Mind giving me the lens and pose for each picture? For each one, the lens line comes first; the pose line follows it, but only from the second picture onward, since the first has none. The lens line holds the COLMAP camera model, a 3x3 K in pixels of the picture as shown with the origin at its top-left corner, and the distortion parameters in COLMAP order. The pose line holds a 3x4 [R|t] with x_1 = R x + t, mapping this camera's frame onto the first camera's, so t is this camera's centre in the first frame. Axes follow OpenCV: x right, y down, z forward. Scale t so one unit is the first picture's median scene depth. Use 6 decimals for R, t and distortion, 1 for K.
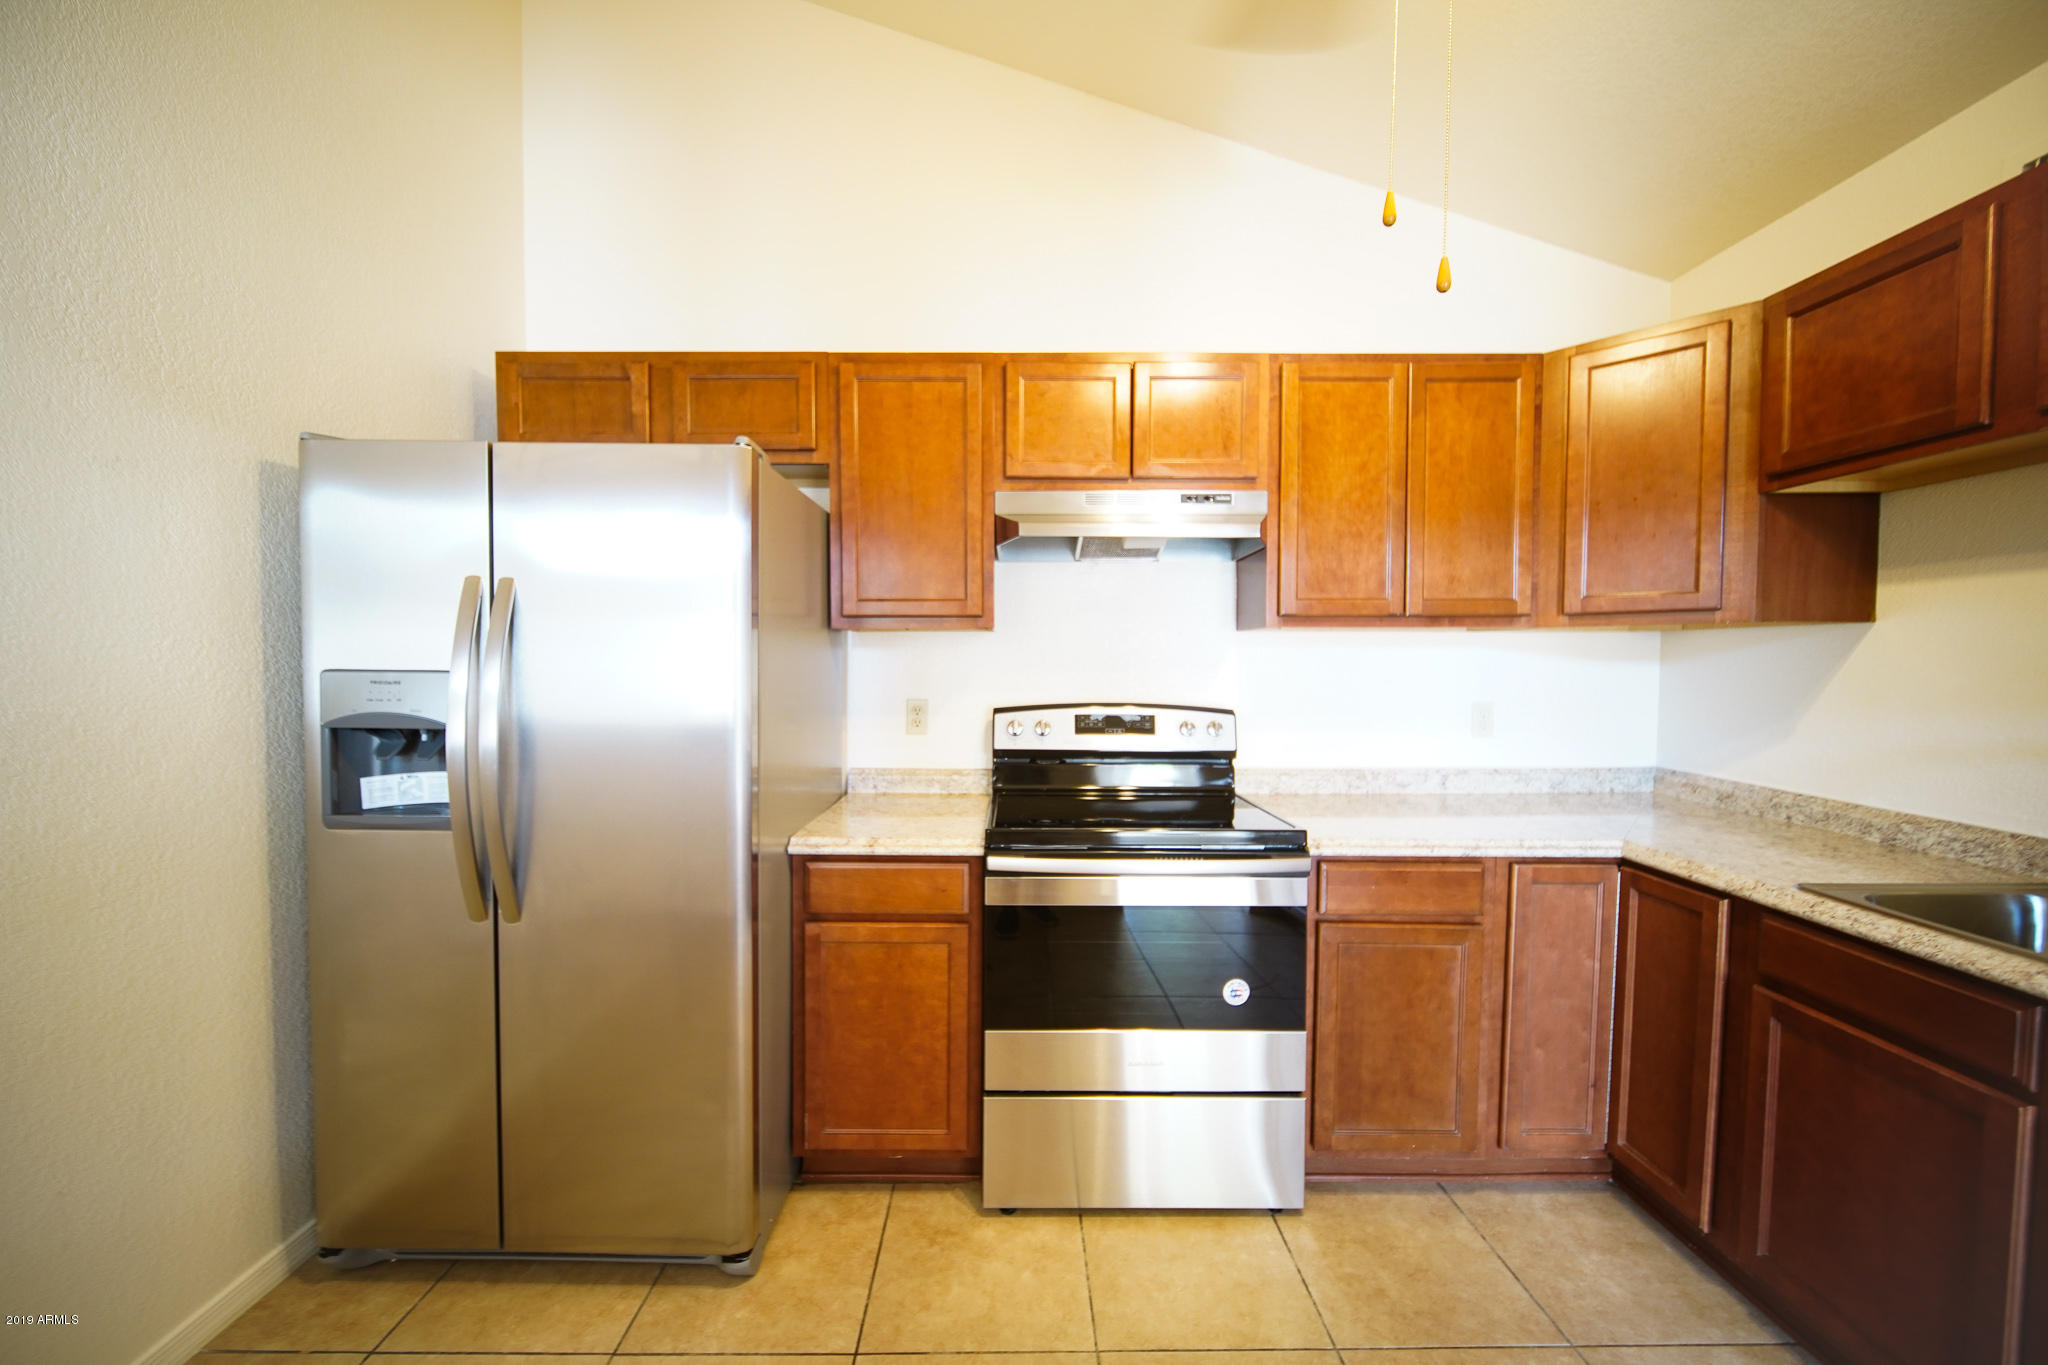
lens RADIAL K [[727.0, 0, 1019.0], [0, 727.0, 686.2], [0, 0, 1]] dist [-0.002626, -0.000054]
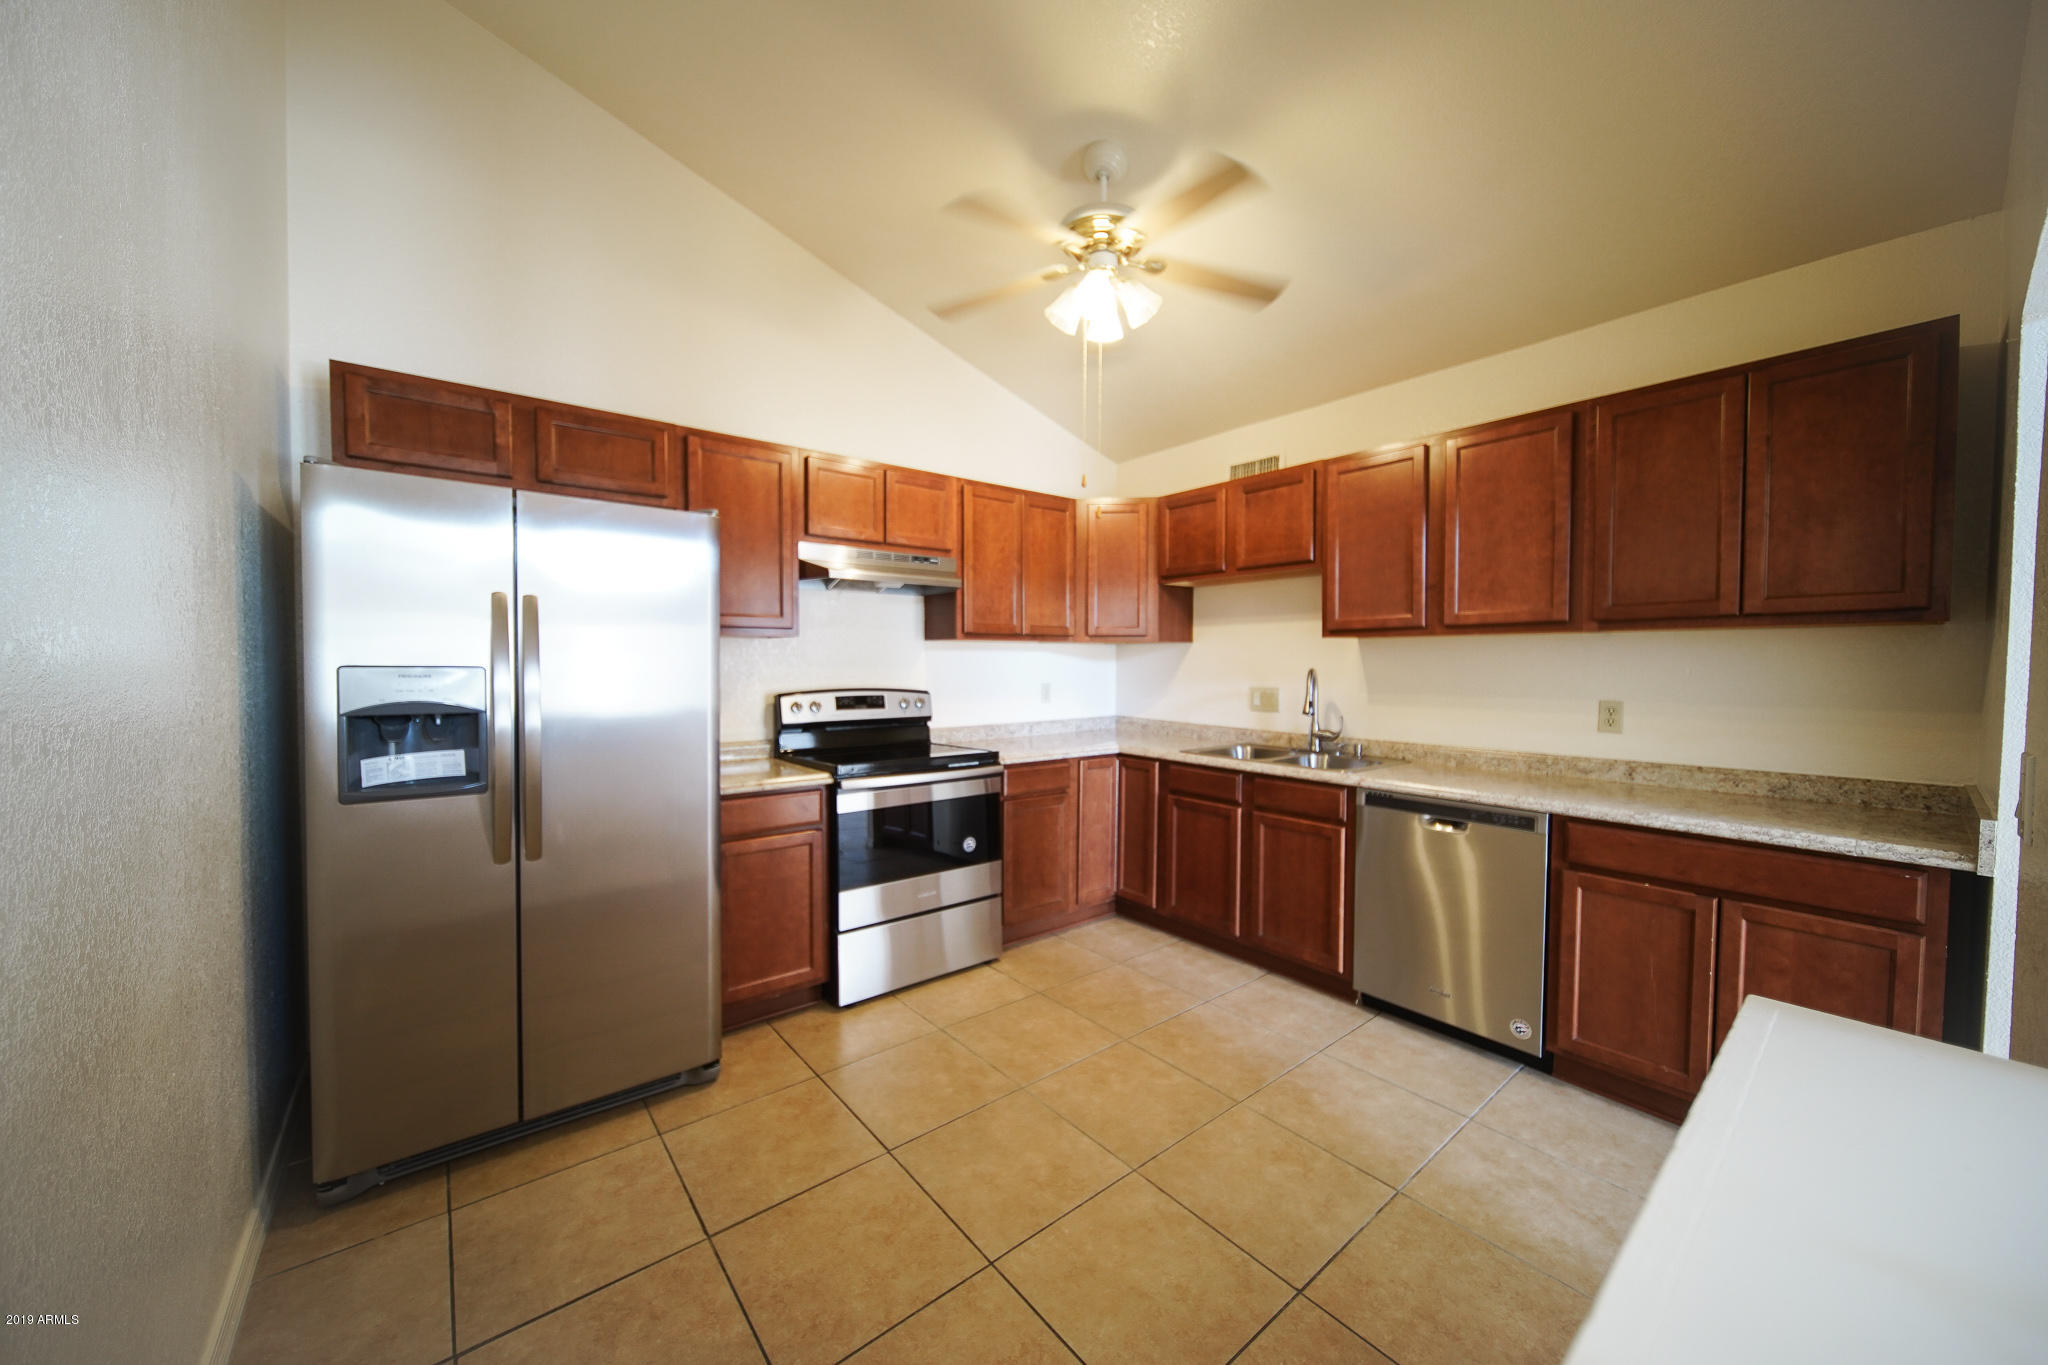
lens RADIAL K [[727.0, 0, 1016.3], [0, 727.0, 686.5], [0, 0, 1]] dist [-0.002626, -0.000054]
pose [[0.786966, -0.022135, 0.616599, -0.682169], [0.022118, 0.999726, 0.007660, 0.020198], [-0.616599, 0.007609, 0.787240, -0.467459]]
